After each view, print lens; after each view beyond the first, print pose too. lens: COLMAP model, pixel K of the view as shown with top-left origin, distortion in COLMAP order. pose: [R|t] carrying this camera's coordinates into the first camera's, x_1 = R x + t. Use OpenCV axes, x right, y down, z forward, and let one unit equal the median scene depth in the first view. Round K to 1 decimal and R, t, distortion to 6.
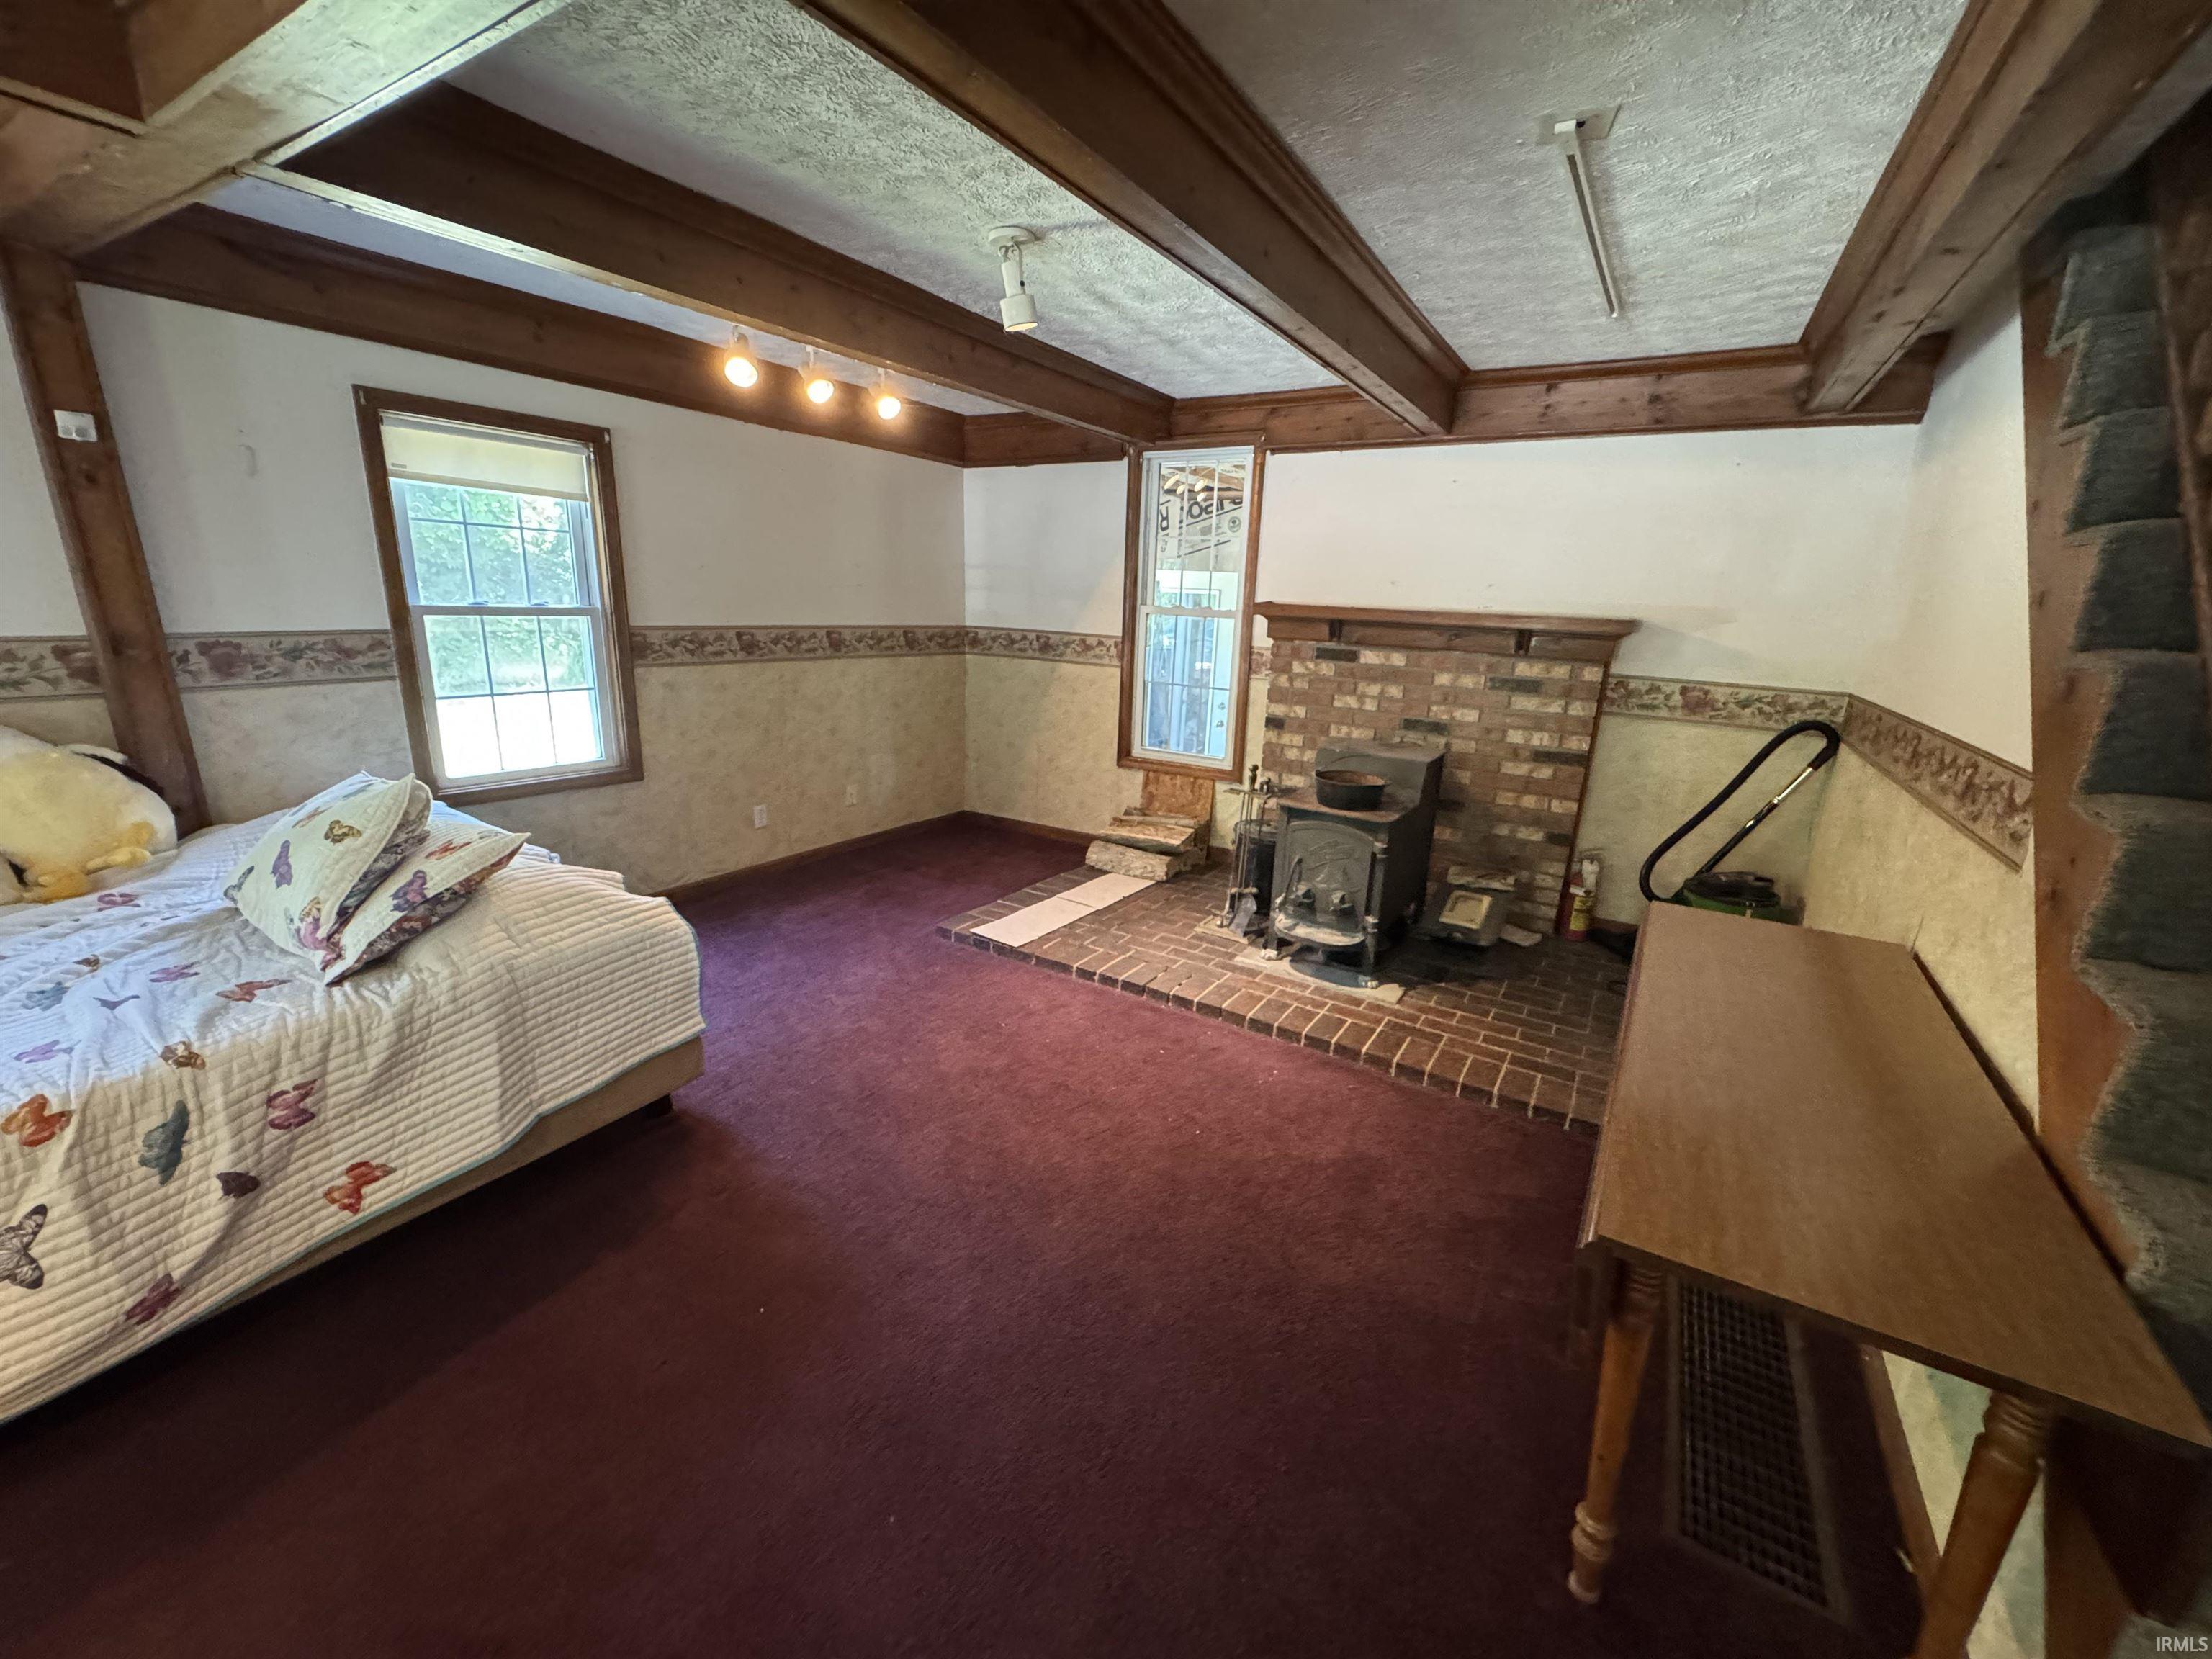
lens RADIAL K [[882.8, 0, 1108.8], [0, 882.8, 827.0], [0, 0, 1]] dist [0.000526, 0.000125]
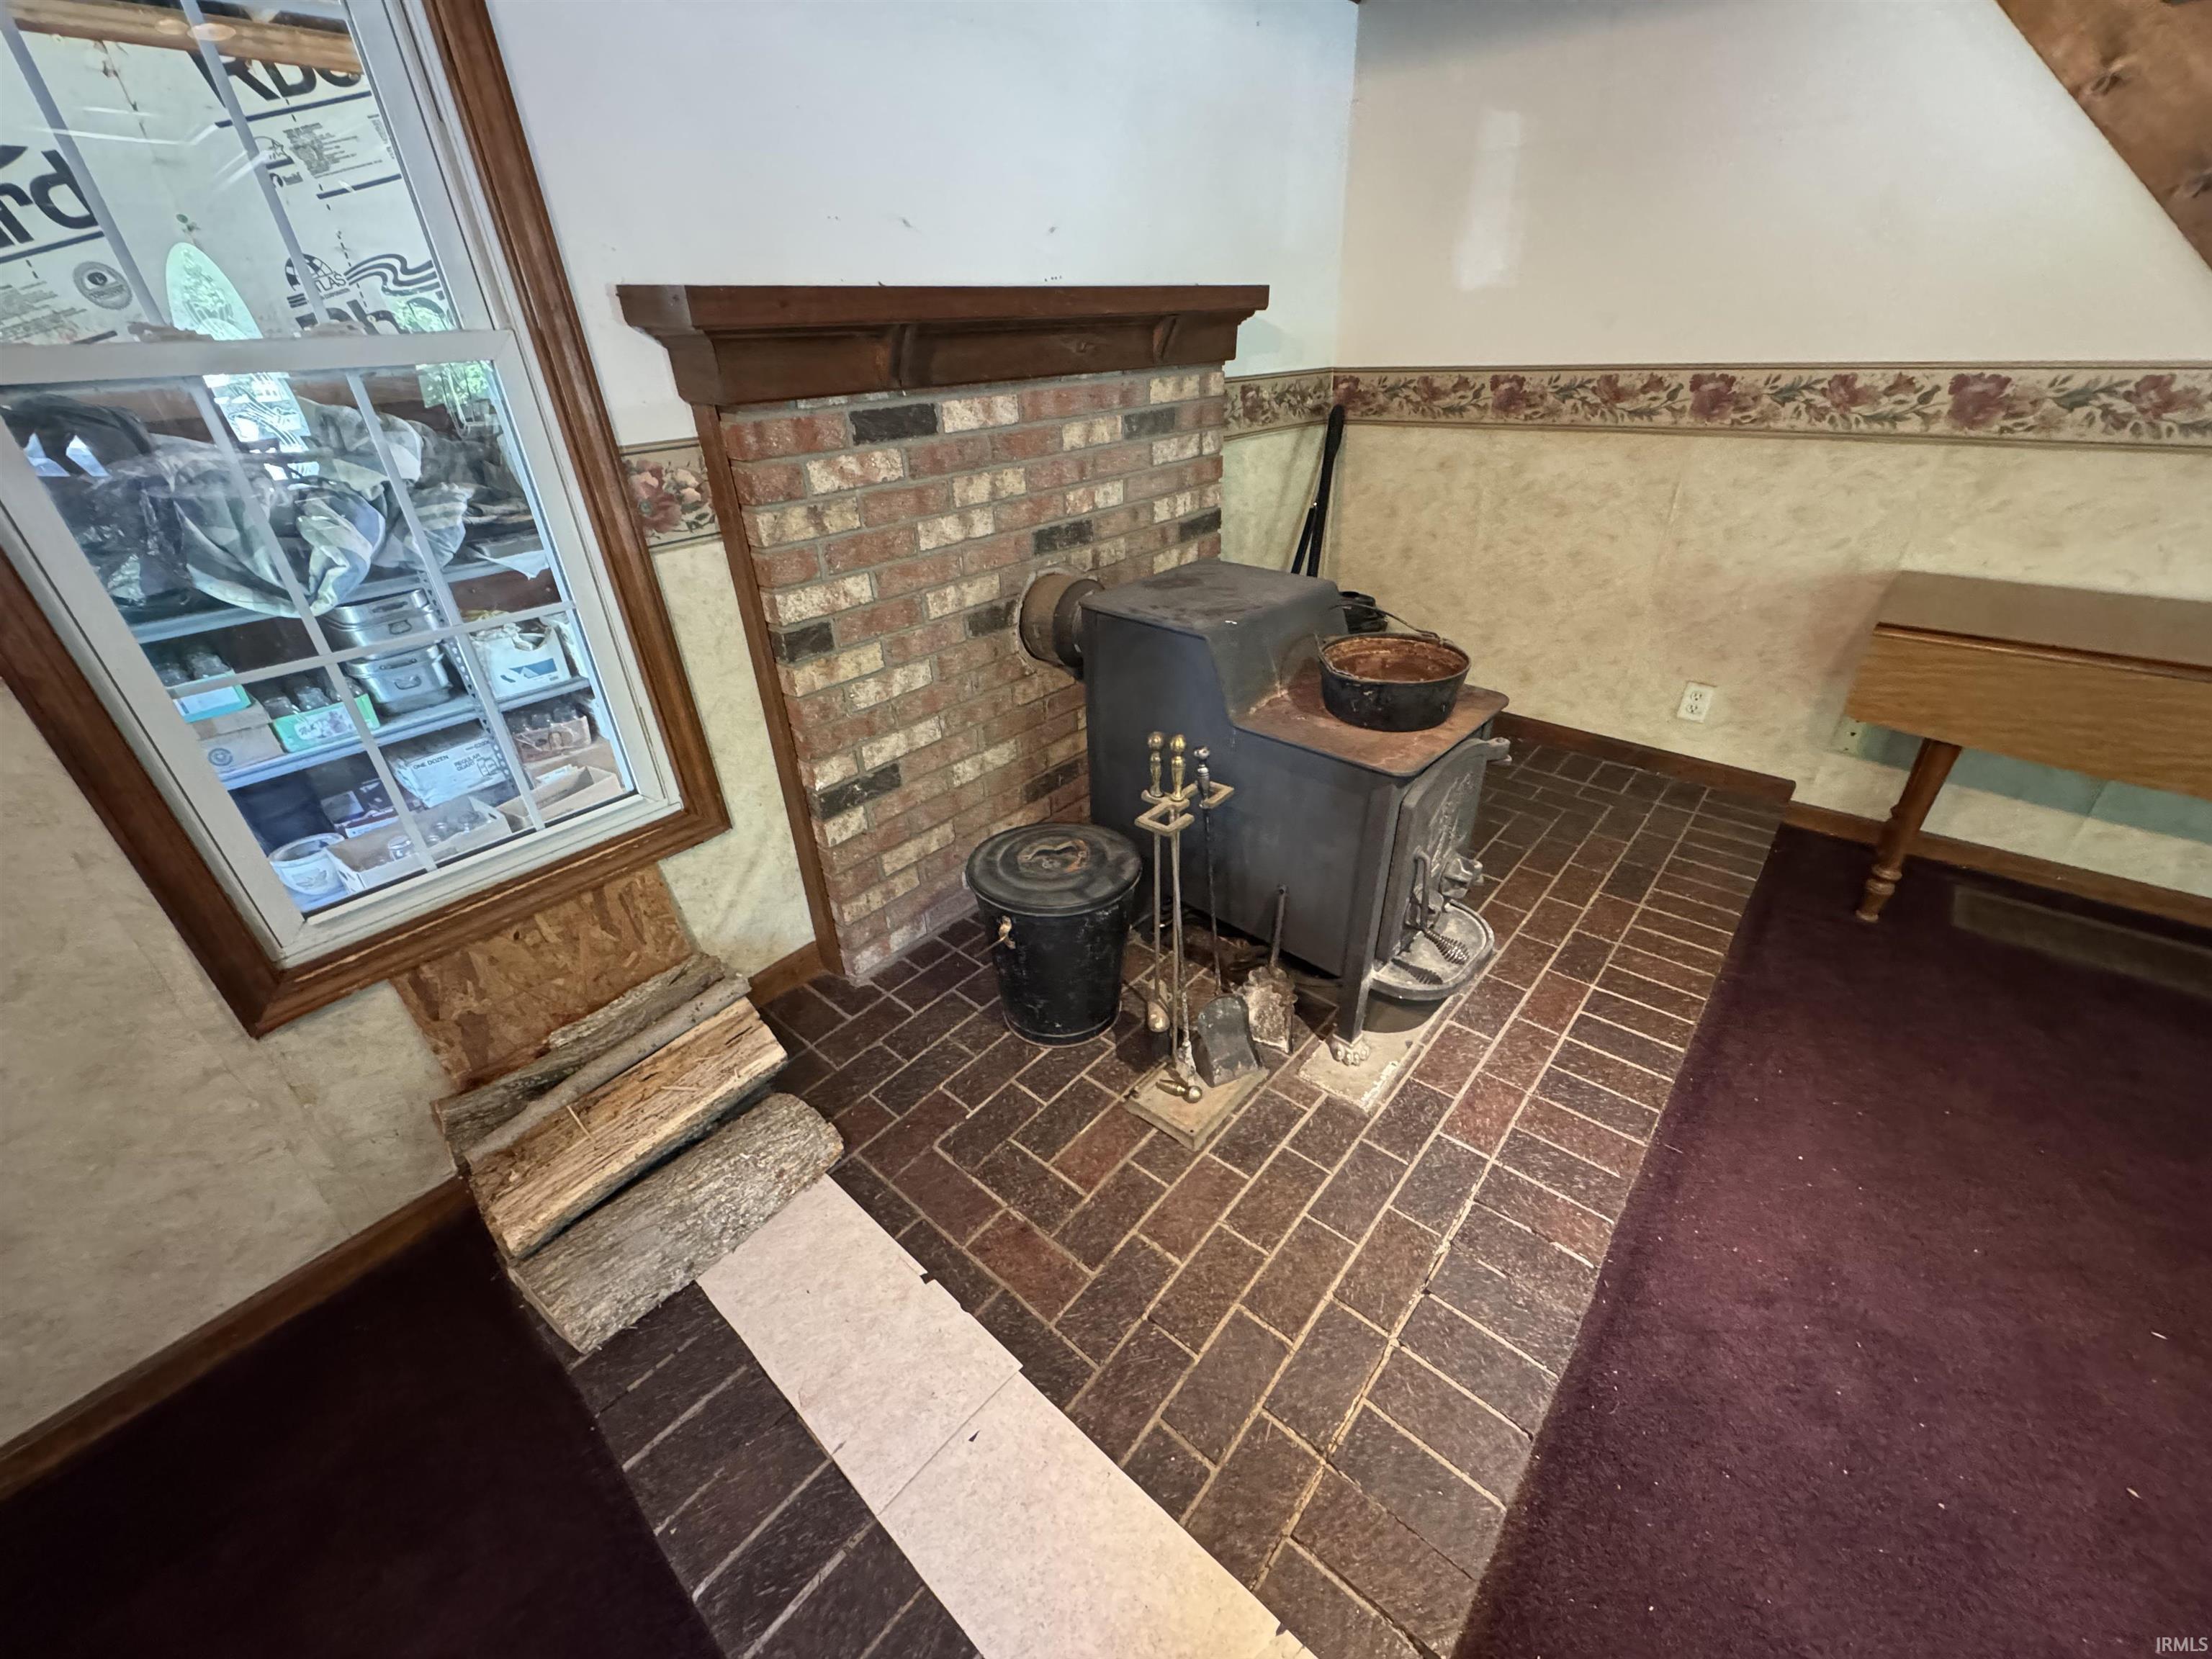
lens RADIAL K [[882.8, 0, 1123.8], [0, 882.8, 827.6], [0, 0, 1]] dist [0.000526, 0.000125]
pose [[0.133015, -0.549221, 0.825023, -0.166606], [0.265208, 0.821789, 0.504309, -0.225484], [-0.954972, 0.151722, 0.254969, 0.851039]]
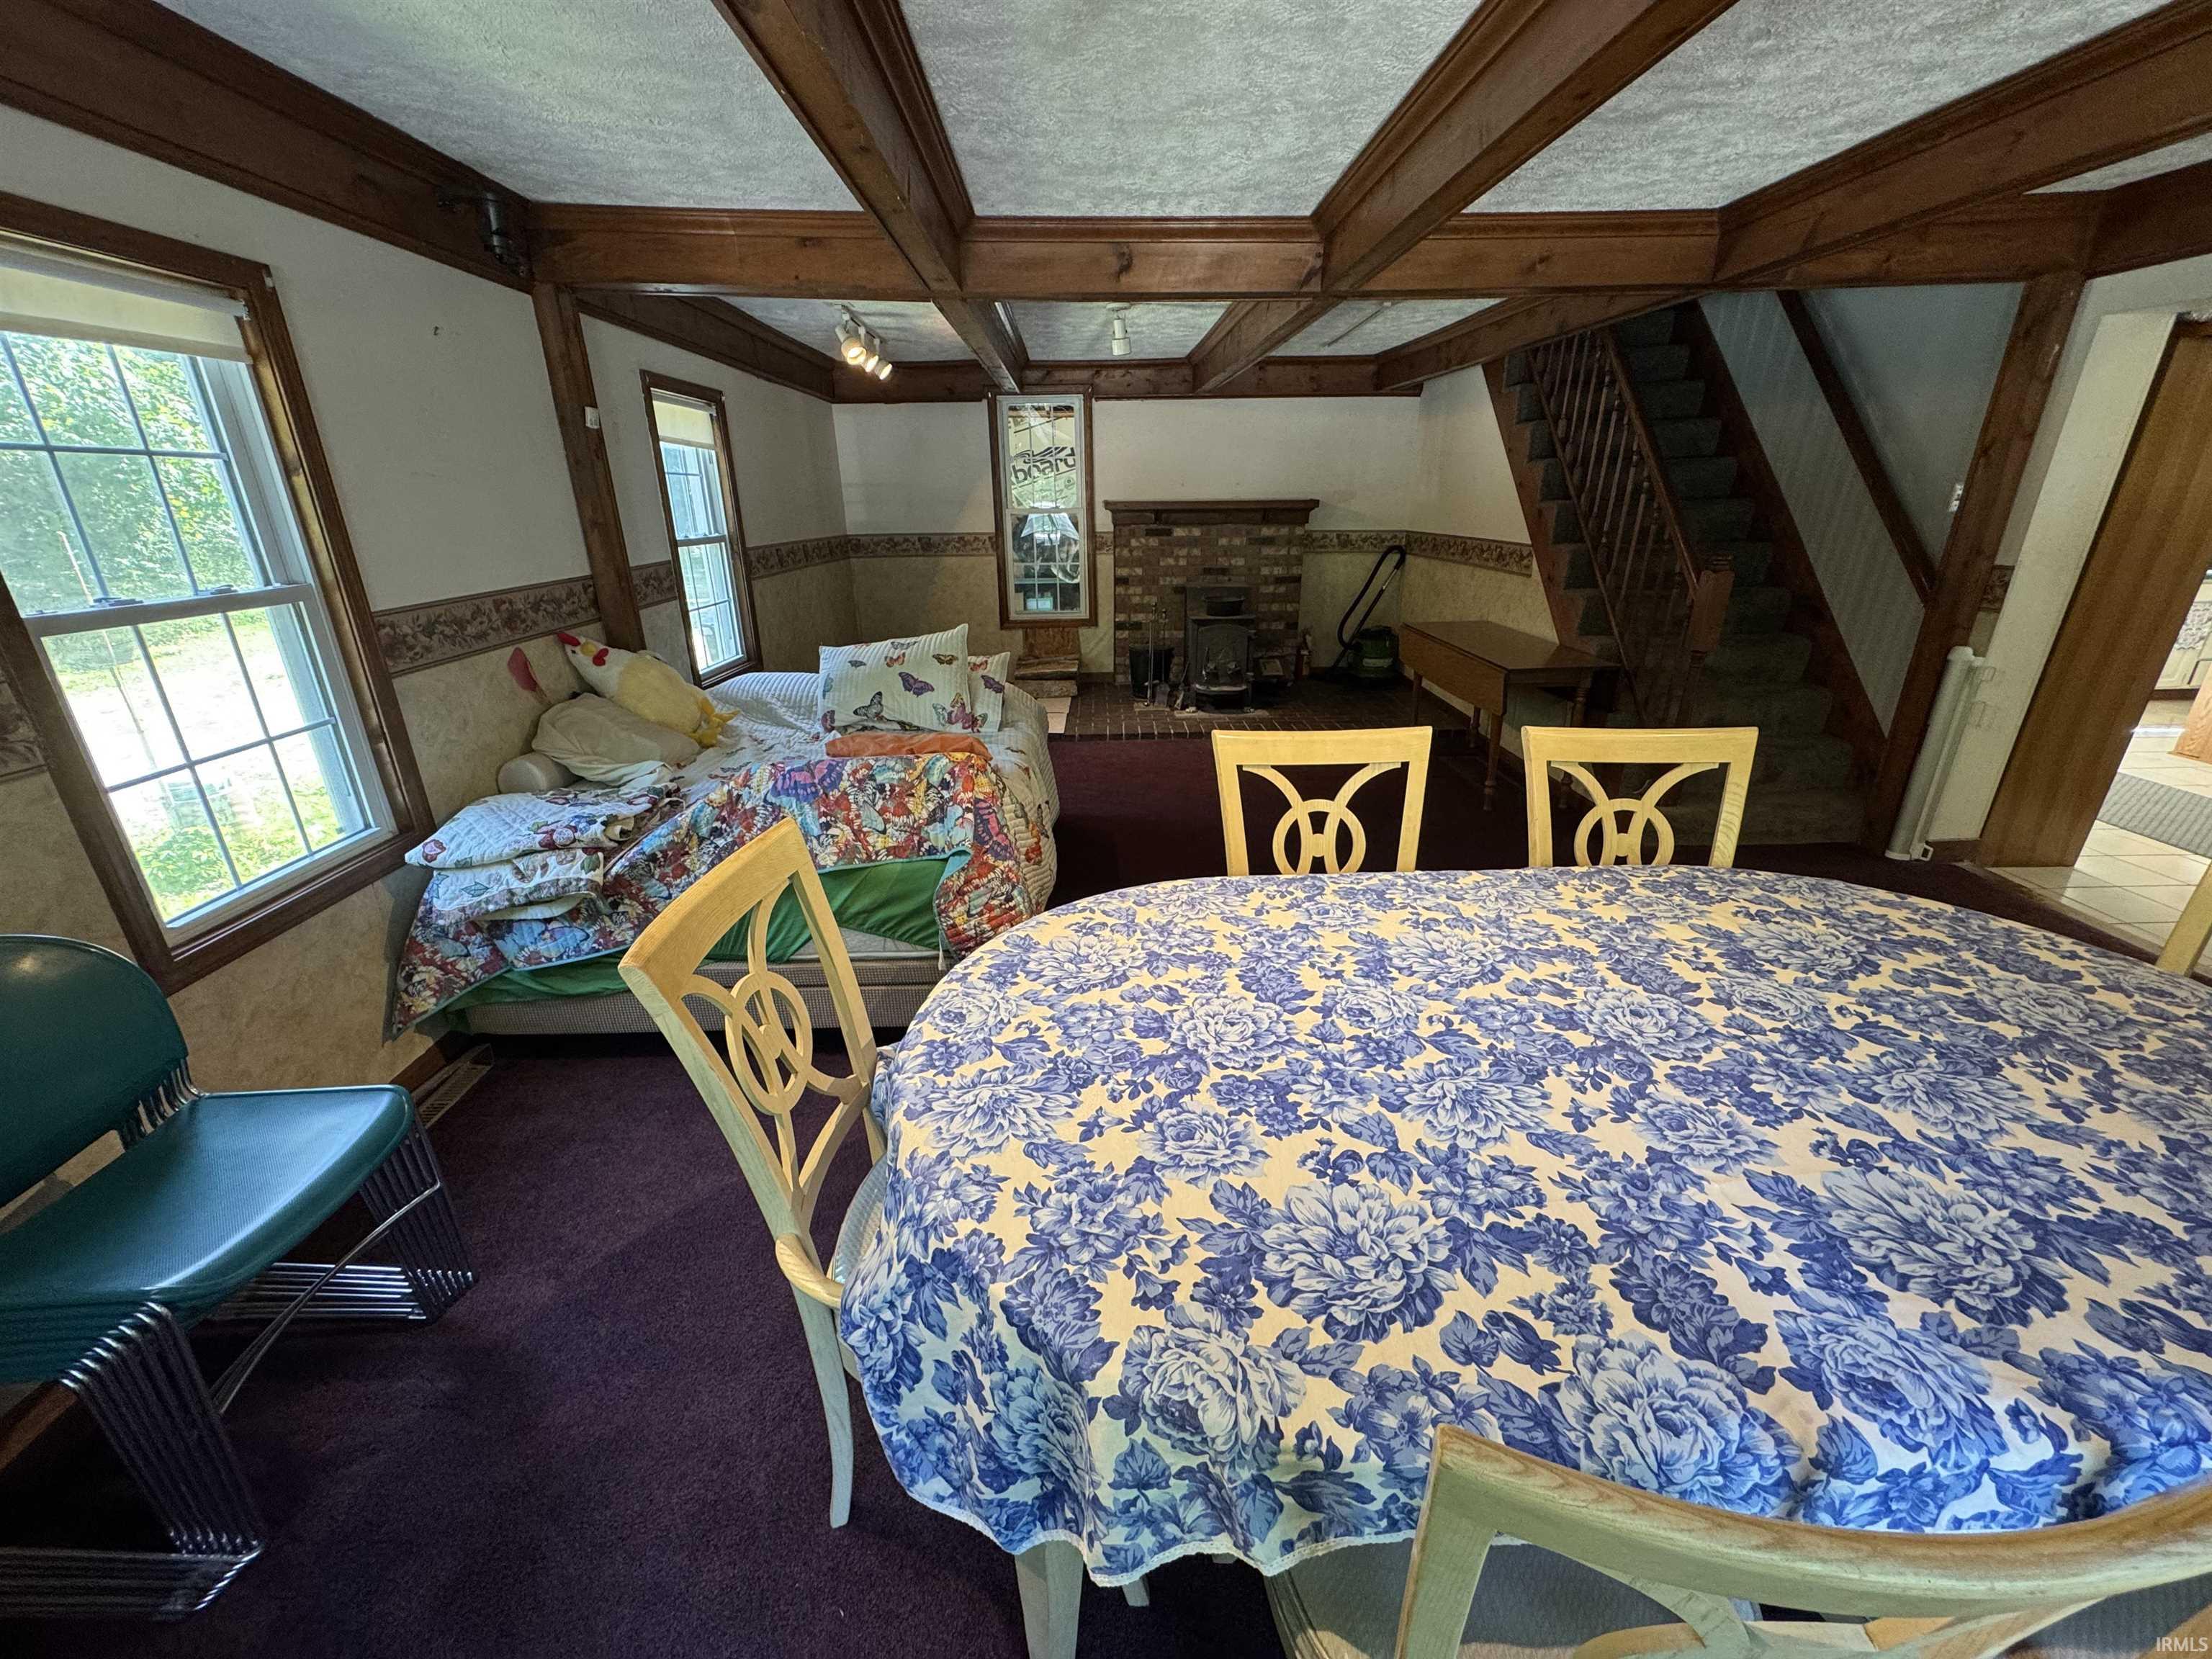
lens RADIAL K [[882.8, 0, 1092.0], [0, 882.8, 832.7], [0, 0, 1]] dist [0.000526, 0.000125]
pose [[0.845444, -0.236870, 0.478662, -0.766534], [0.180387, 0.970243, 0.161522, 0.056056], [-0.502679, -0.050213, 0.863014, -0.365773]]
